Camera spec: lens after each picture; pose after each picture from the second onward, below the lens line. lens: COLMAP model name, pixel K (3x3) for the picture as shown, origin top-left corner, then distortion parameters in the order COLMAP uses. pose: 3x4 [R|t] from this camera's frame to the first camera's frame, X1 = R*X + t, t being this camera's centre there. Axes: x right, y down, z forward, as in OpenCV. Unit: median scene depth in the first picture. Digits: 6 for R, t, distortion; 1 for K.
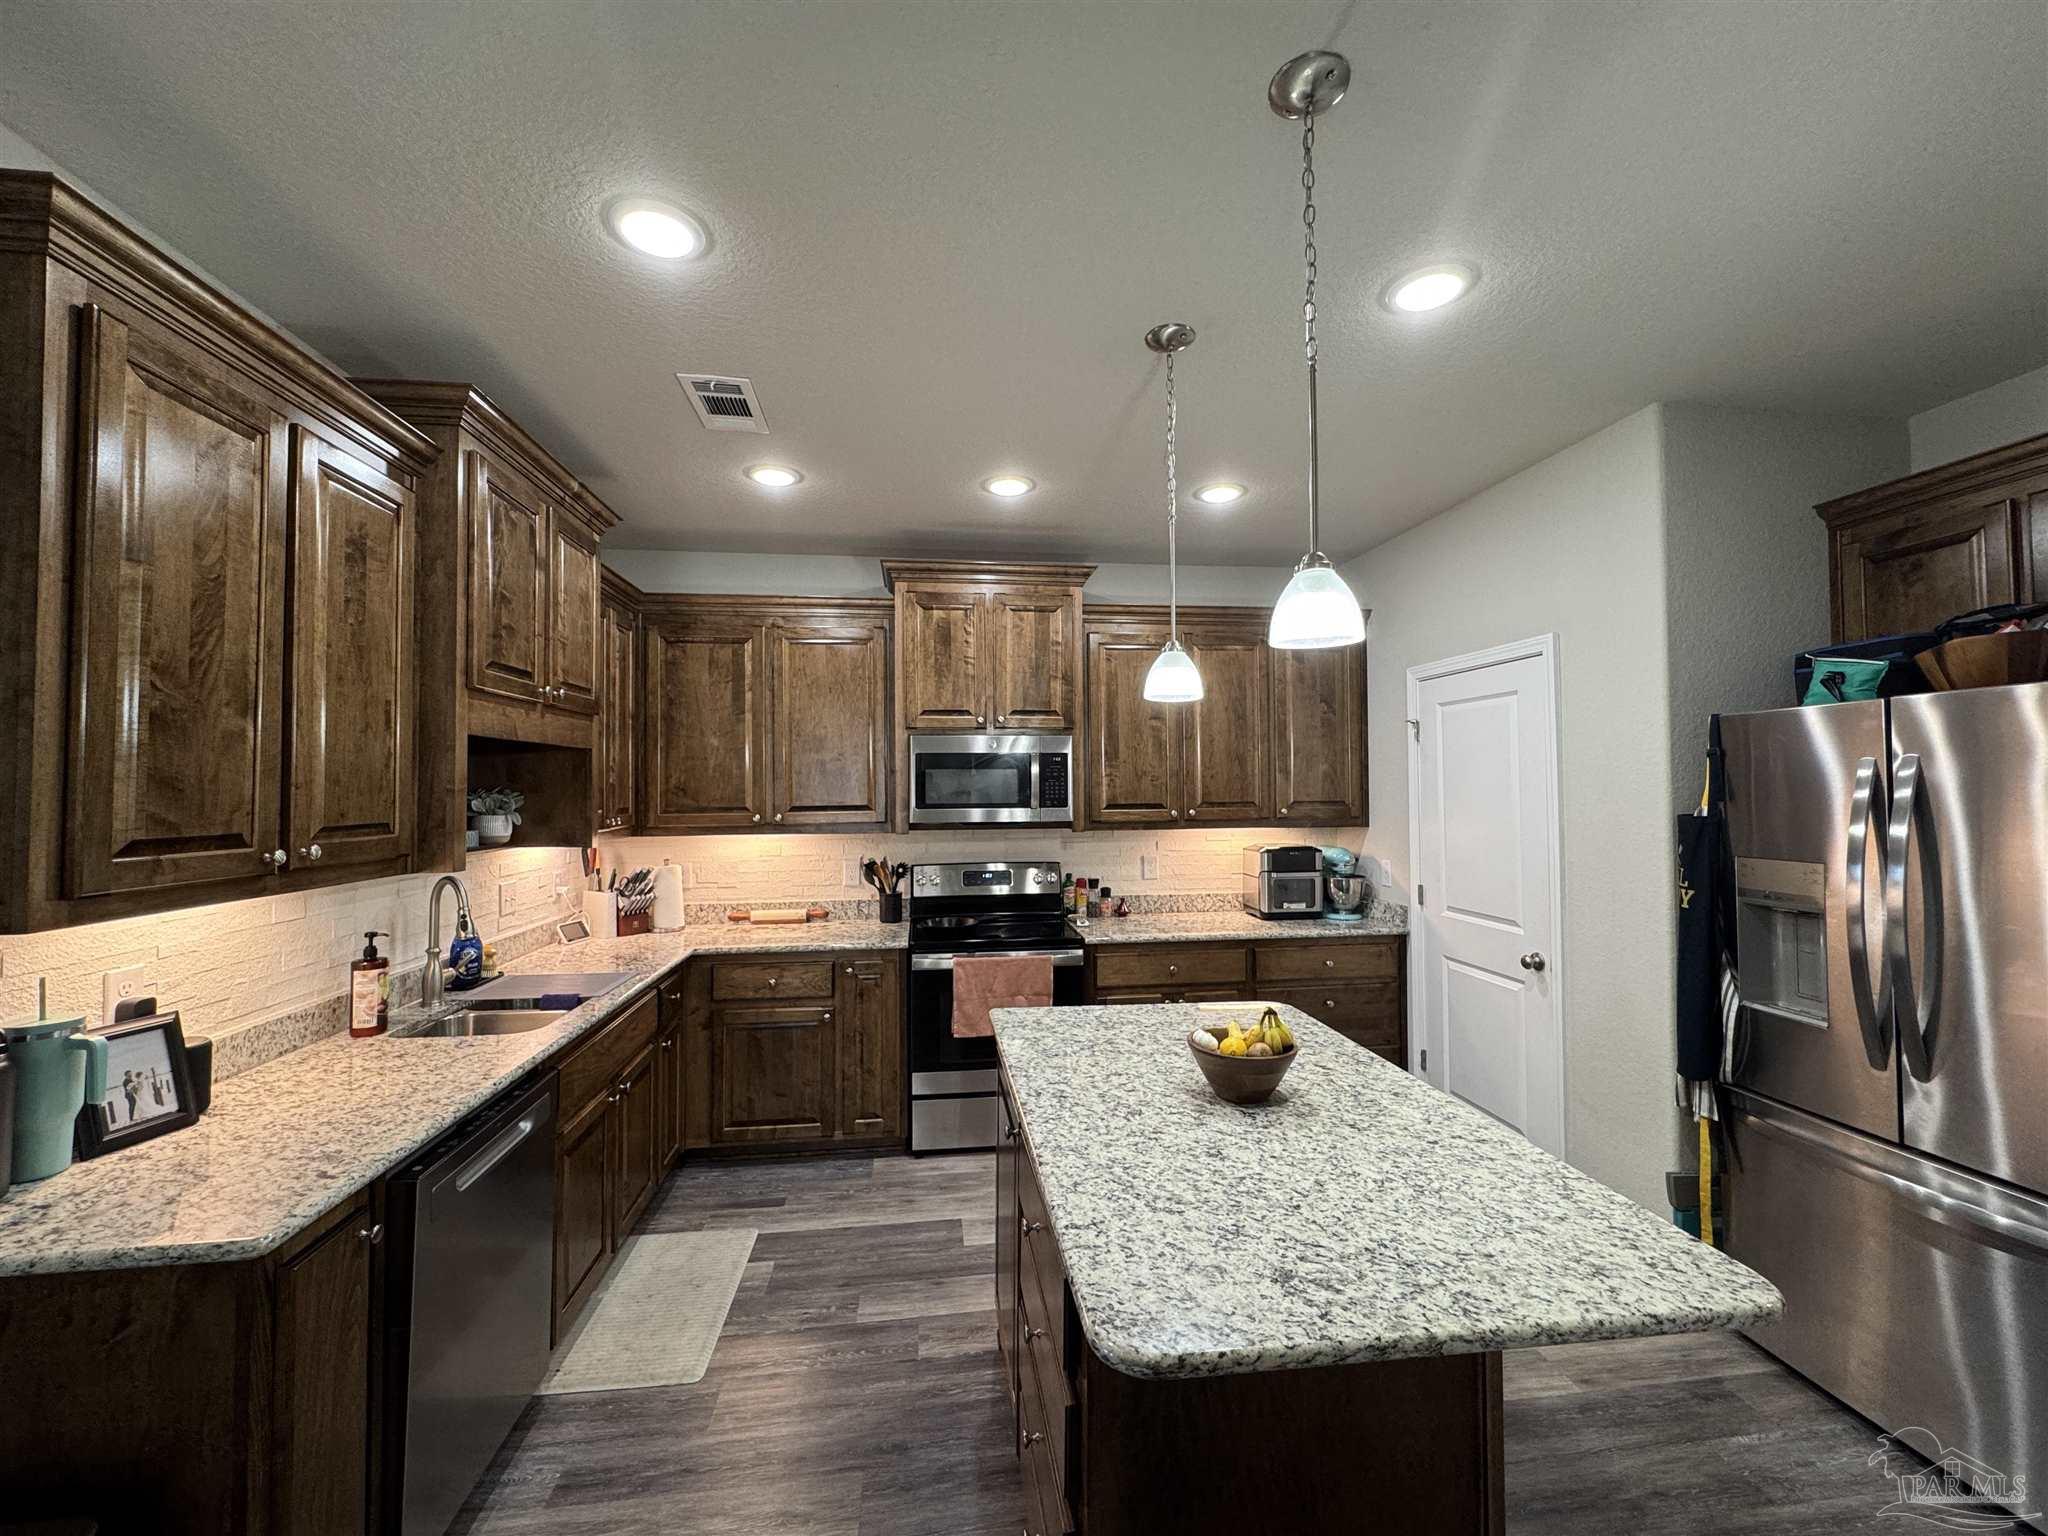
lens RADIAL K [[817.7, 0, 1023.9], [0, 817.7, 770.8], [0, 0, 1]] dist [-0.003056, 0.000330]
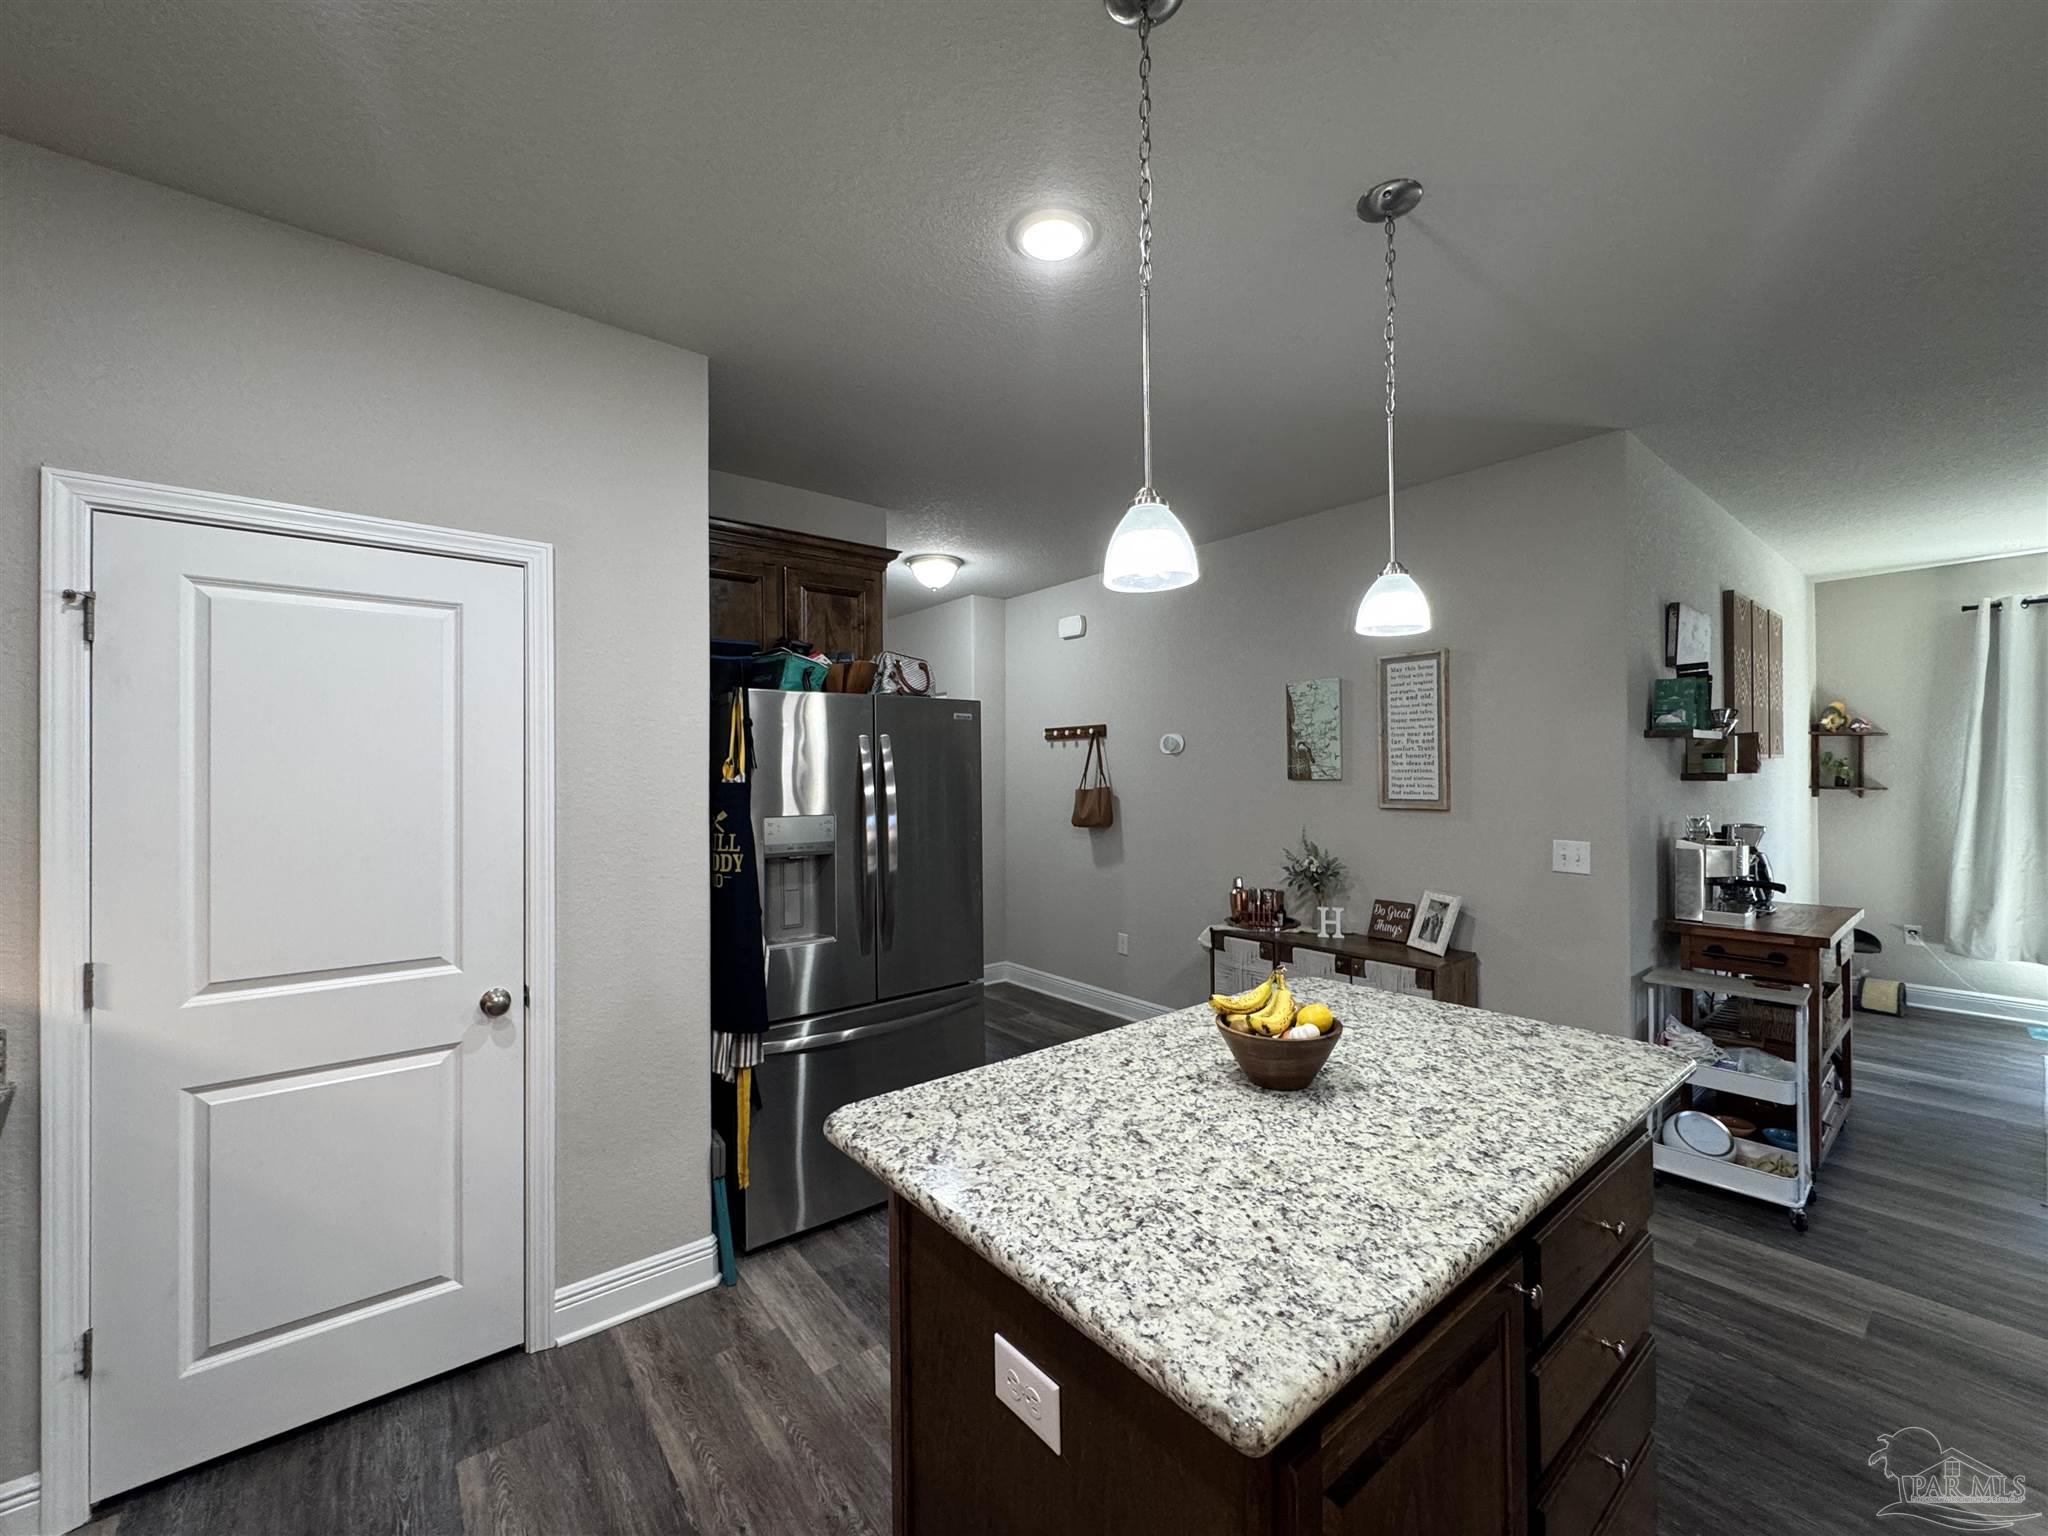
lens RADIAL K [[817.7, 0, 1023.1], [0, 817.7, 769.0], [0, 0, 1]] dist [-0.003056, 0.000330]
pose [[-0.525161, 0.015203, 0.850867, -0.342085], [-0.012177, 0.999604, -0.025377, 0.080538], [-0.850916, -0.023688, -0.524768, 1.673973]]
